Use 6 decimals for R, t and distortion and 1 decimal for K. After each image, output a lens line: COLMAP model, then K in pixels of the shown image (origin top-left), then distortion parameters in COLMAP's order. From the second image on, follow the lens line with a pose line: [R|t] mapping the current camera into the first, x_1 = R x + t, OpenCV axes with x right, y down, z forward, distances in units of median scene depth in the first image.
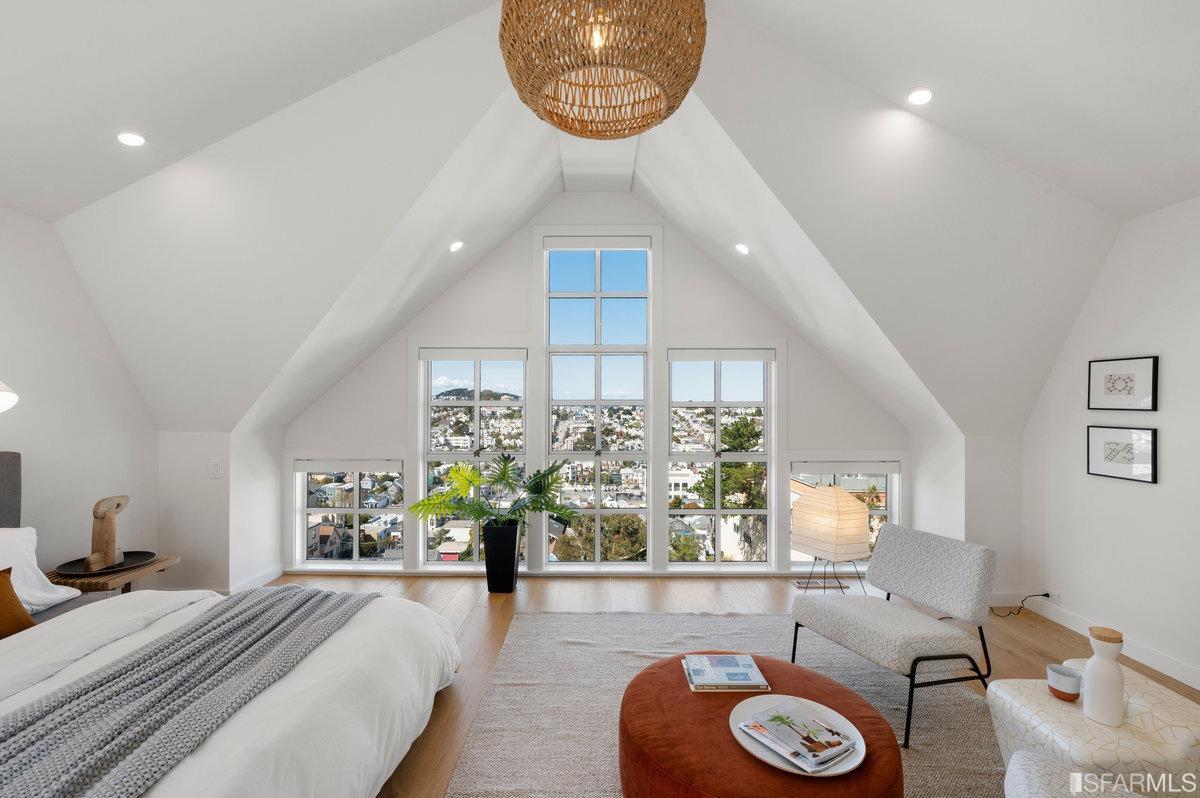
lens RADIAL K [[514.1, 0, 602.4], [0, 514.1, 406.3], [0, 0, 1]] dist [-0.005157, 0.001103]
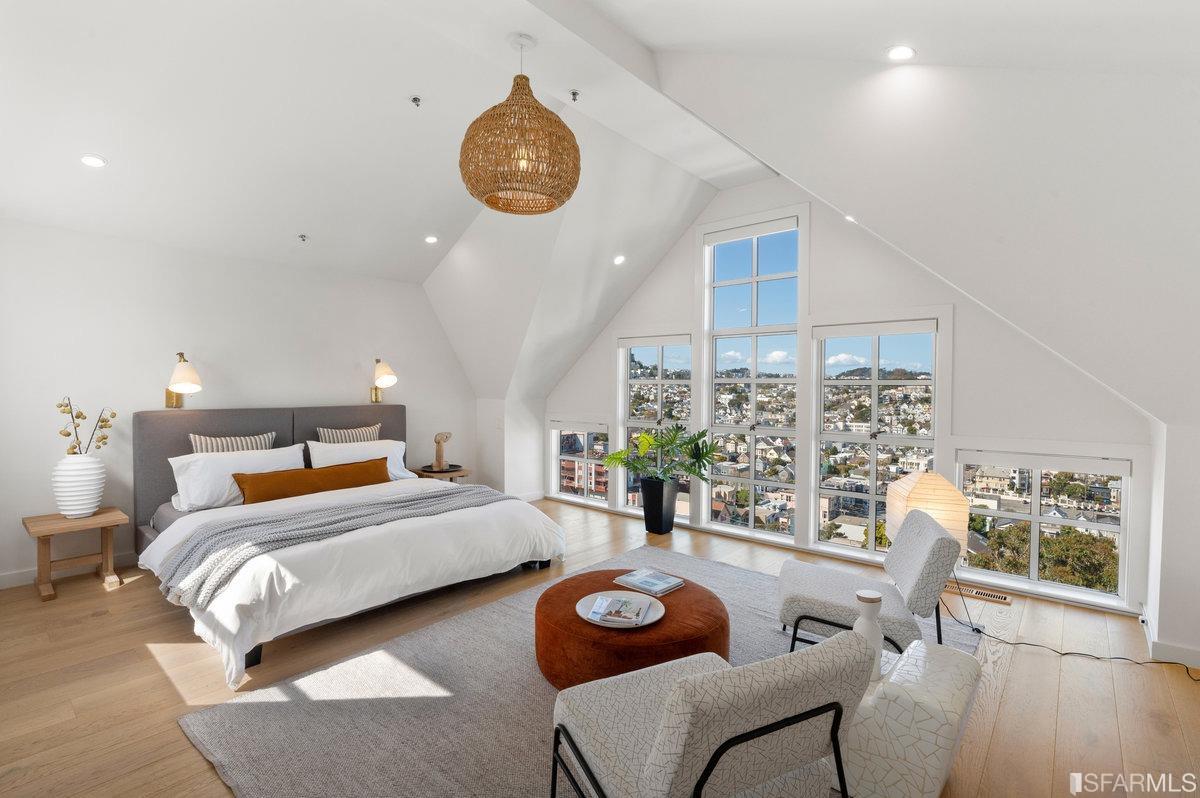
lens RADIAL K [[551.9, 0, 602.8], [0, 551.9, 398.1], [0, 0, 1]] dist [-0.007210, 0.001327]
pose [[0.757085, 0.019212, -0.653034, 0.498902], [-0.006925, 0.999747, 0.021383, 0.006023], [0.653280, -0.011667, 0.757027, -0.070618]]
